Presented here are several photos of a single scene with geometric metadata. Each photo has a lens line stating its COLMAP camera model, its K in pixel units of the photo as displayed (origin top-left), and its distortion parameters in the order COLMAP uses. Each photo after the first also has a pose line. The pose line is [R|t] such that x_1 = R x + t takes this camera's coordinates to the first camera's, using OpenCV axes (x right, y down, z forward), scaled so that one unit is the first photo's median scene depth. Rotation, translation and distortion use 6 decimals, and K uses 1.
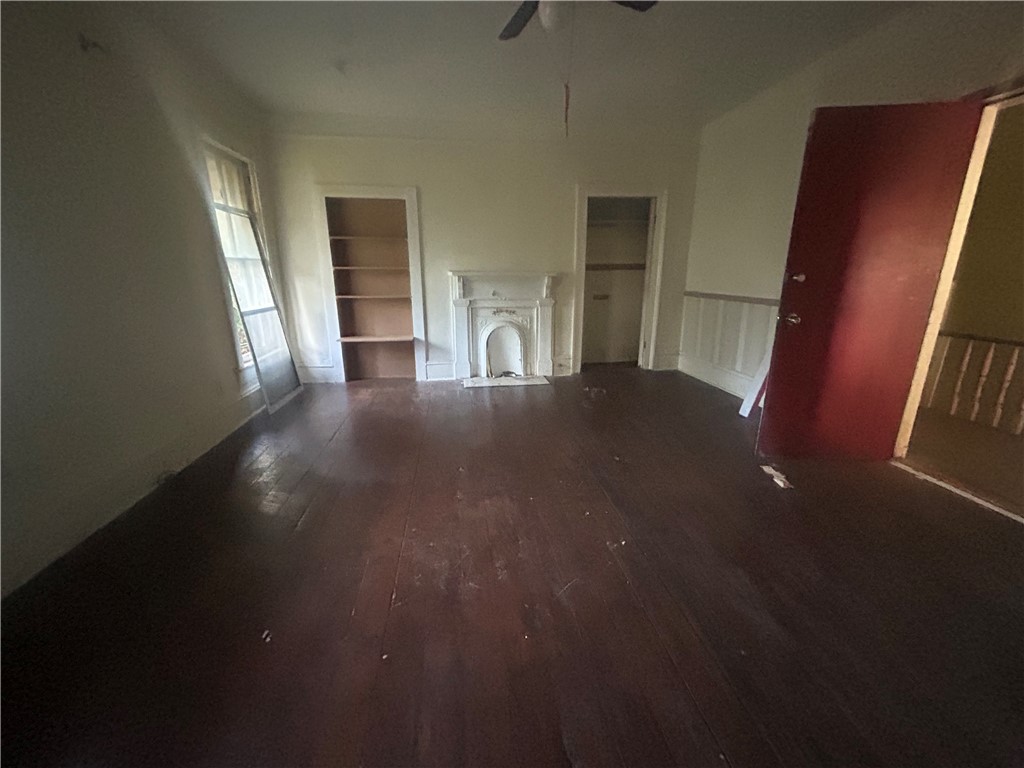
lens RADIAL K [[415.9, 0, 511.9], [0, 415.9, 376.1], [0, 0, 1]] dist [-0.001502, 0.002055]
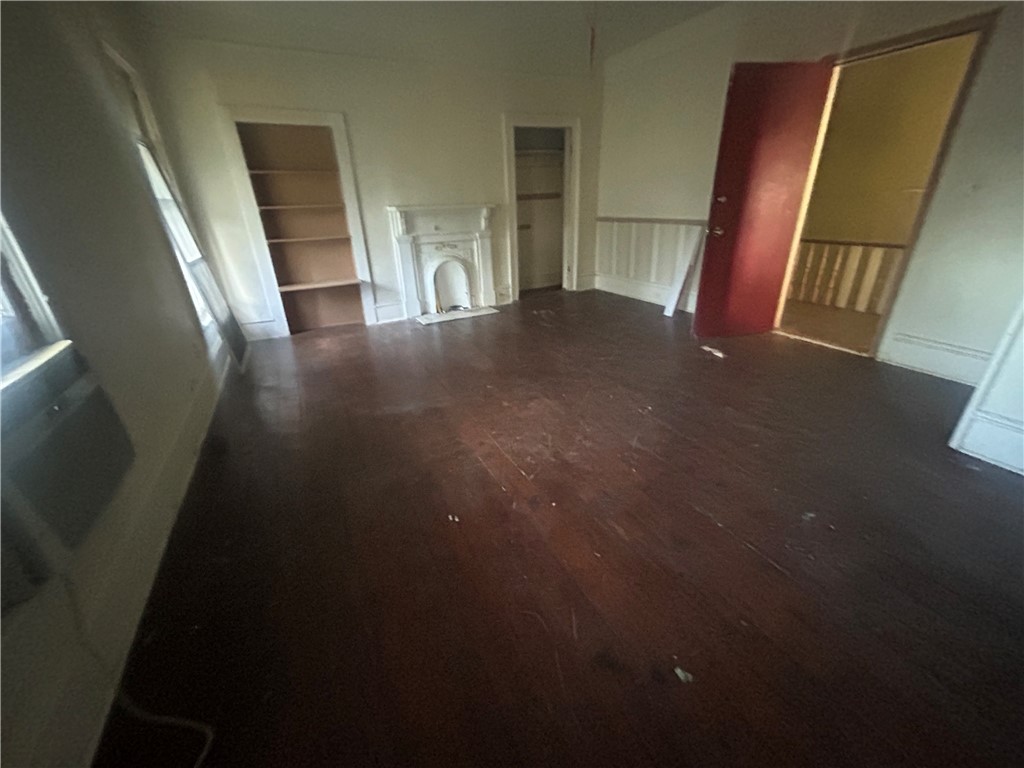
lens RADIAL K [[415.9, 0, 513.0], [0, 415.9, 378.9], [0, 0, 1]] dist [-0.001502, 0.002055]
pose [[0.940212, -0.163419, 0.298822, -0.229162], [0.116776, 0.978864, 0.167896, 0.011443], [-0.319944, -0.122962, 0.939423, -0.050806]]
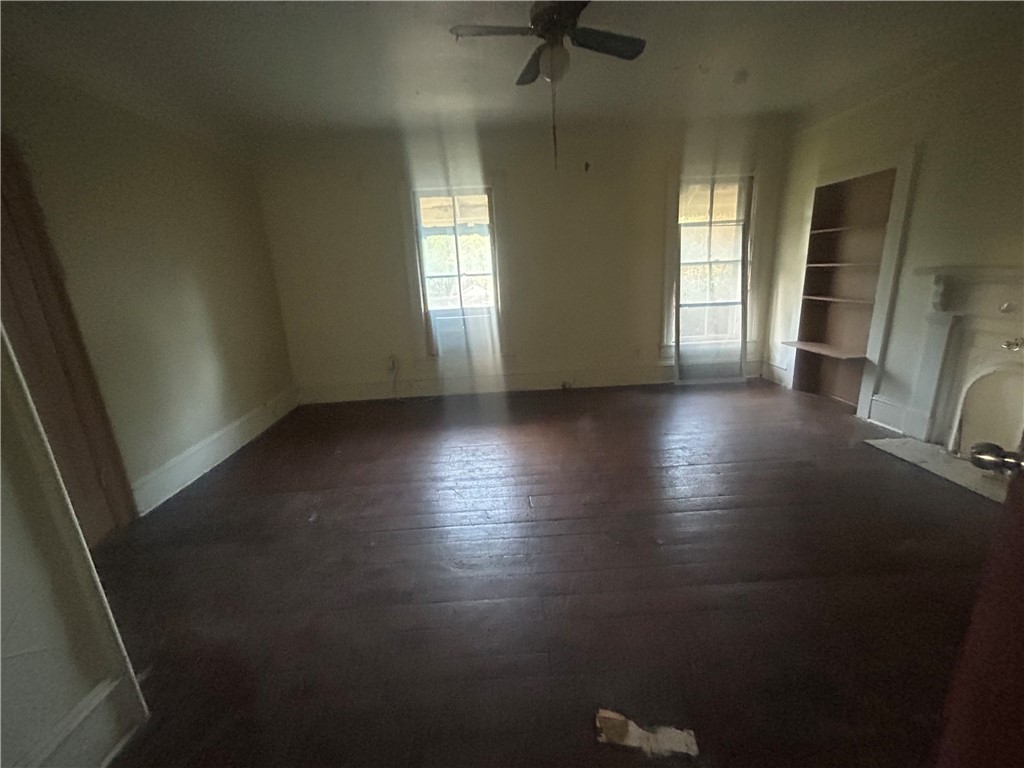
lens RADIAL K [[415.9, 0, 515.9], [0, 415.9, 384.1], [0, 0, 1]] dist [-0.001502, 0.002055]
pose [[-0.087179, 0.262516, -0.960981, 0.546548], [-0.211379, 0.937813, 0.275363, -0.123235], [0.973508, 0.227137, -0.026268, 0.431696]]
